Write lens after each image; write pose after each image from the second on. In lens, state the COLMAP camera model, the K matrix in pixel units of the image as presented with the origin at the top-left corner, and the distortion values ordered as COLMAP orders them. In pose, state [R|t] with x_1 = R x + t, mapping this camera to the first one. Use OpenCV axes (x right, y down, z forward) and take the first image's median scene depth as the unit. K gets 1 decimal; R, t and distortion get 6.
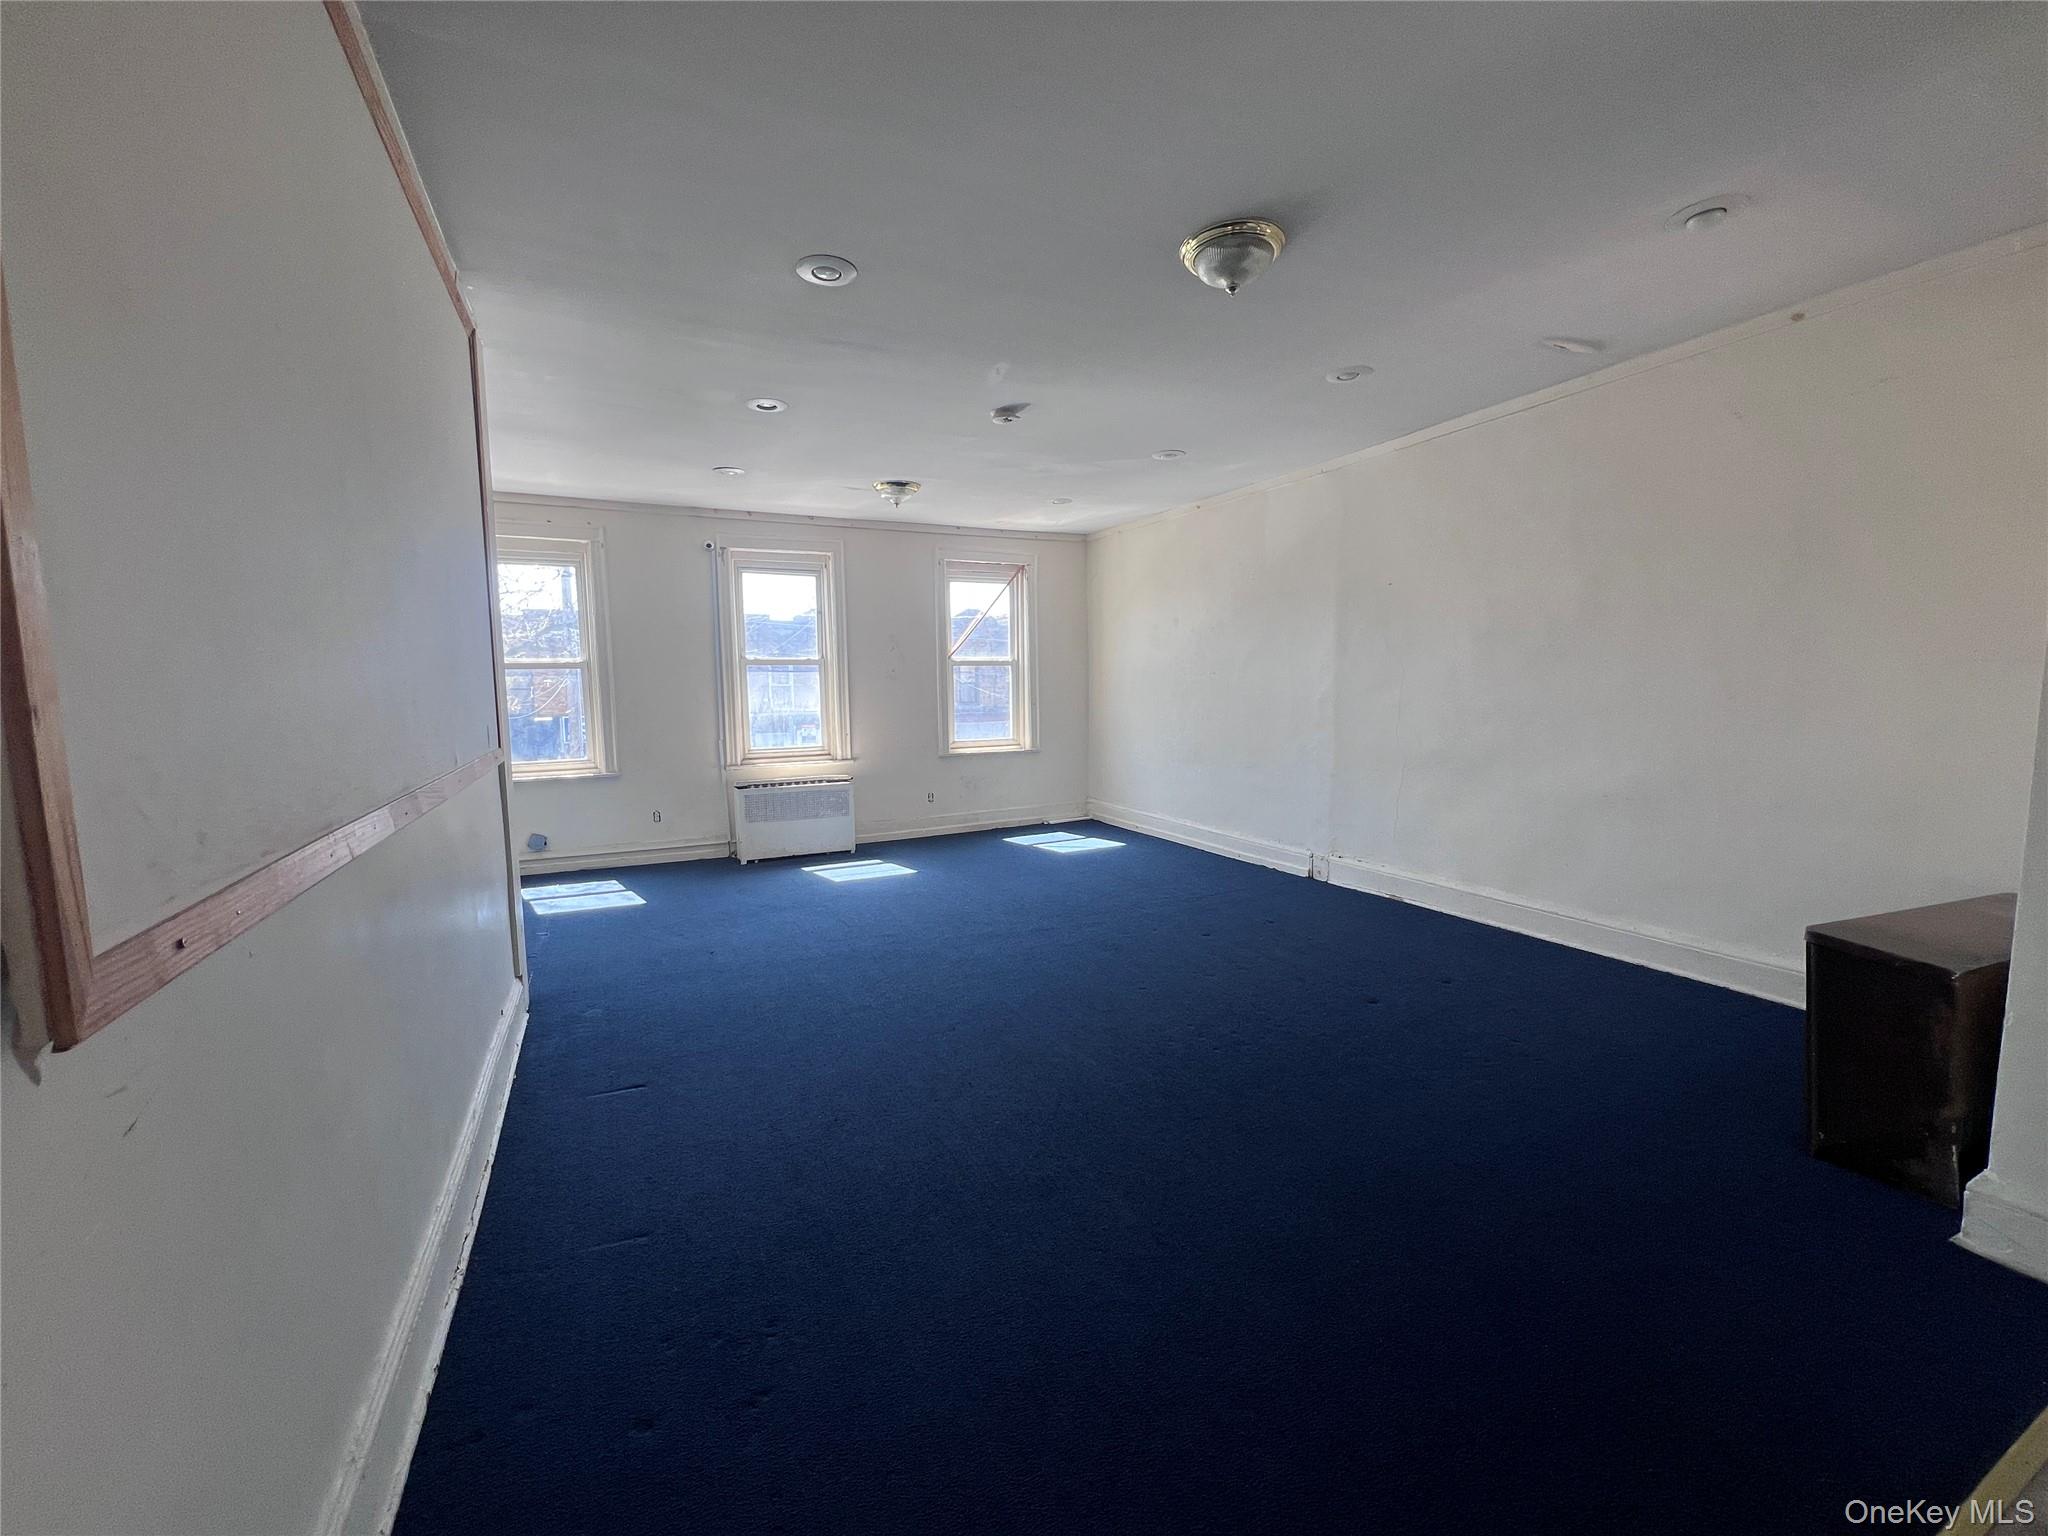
lens RADIAL K [[825.0, 0, 1024.0], [0, 825.0, 768.0], [0, 0, 1]] dist [-0.002258, -0.000188]
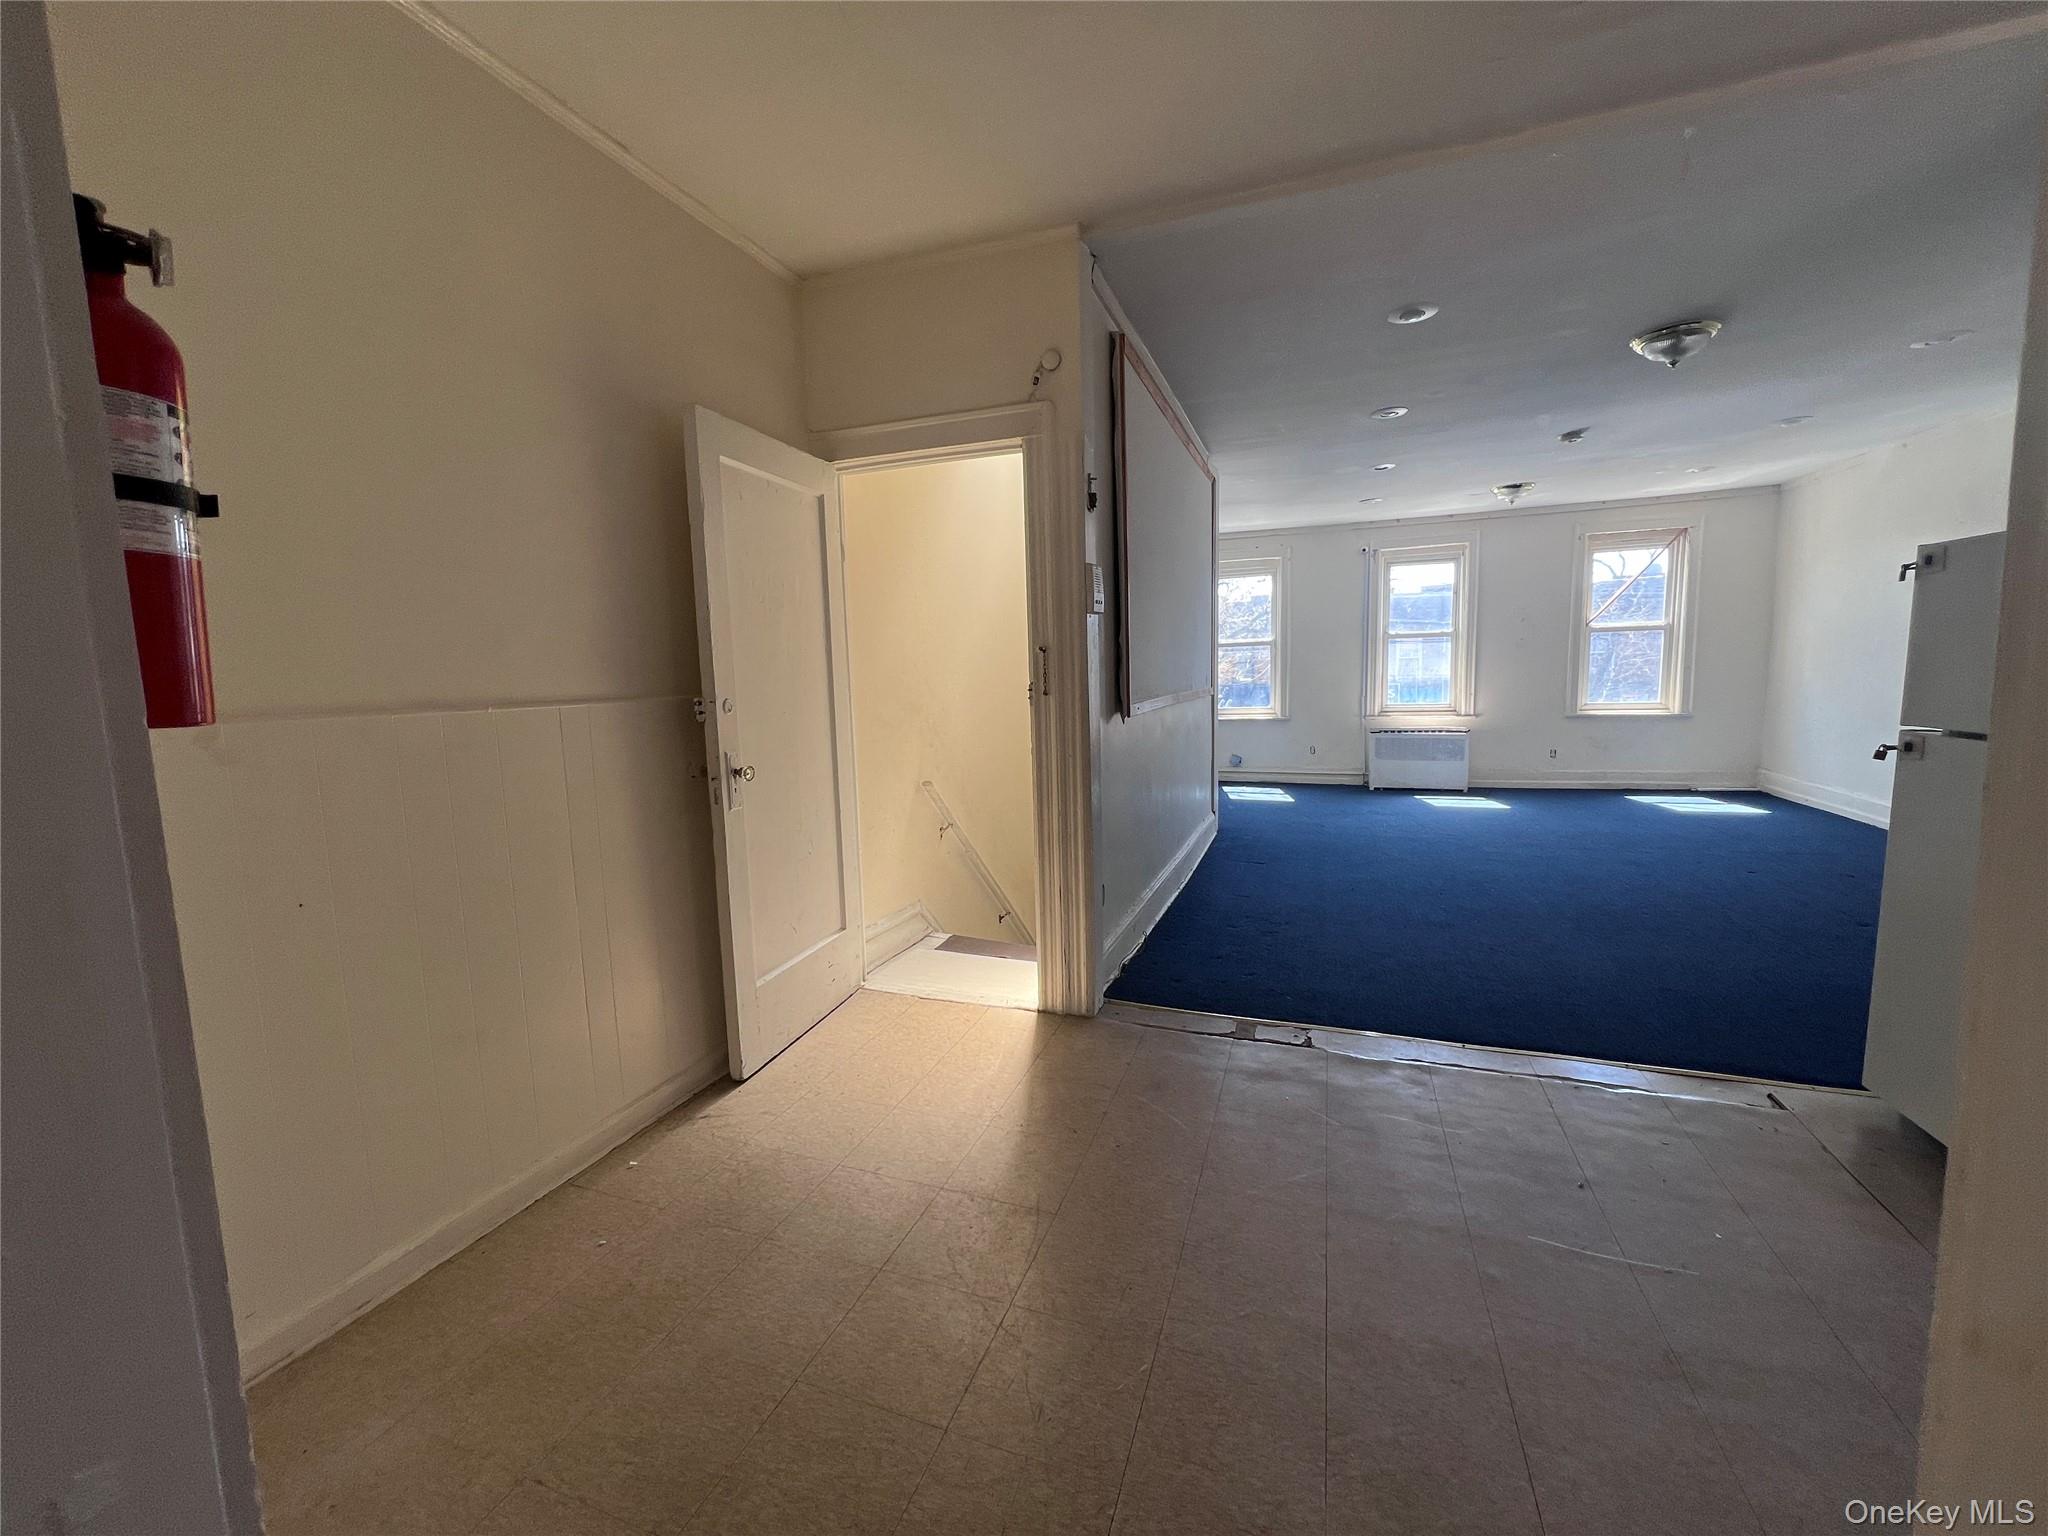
lens RADIAL K [[825.0, 0, 1024.0], [0, 825.0, 768.0], [0, 0, 1]] dist [-0.002258, -0.000188]
pose [[0.687854, 0.079041, -0.721532, 0.215709], [-0.054991, 0.996871, 0.056779, 0.034473], [0.723763, 0.000622, 0.690049, -0.299555]]
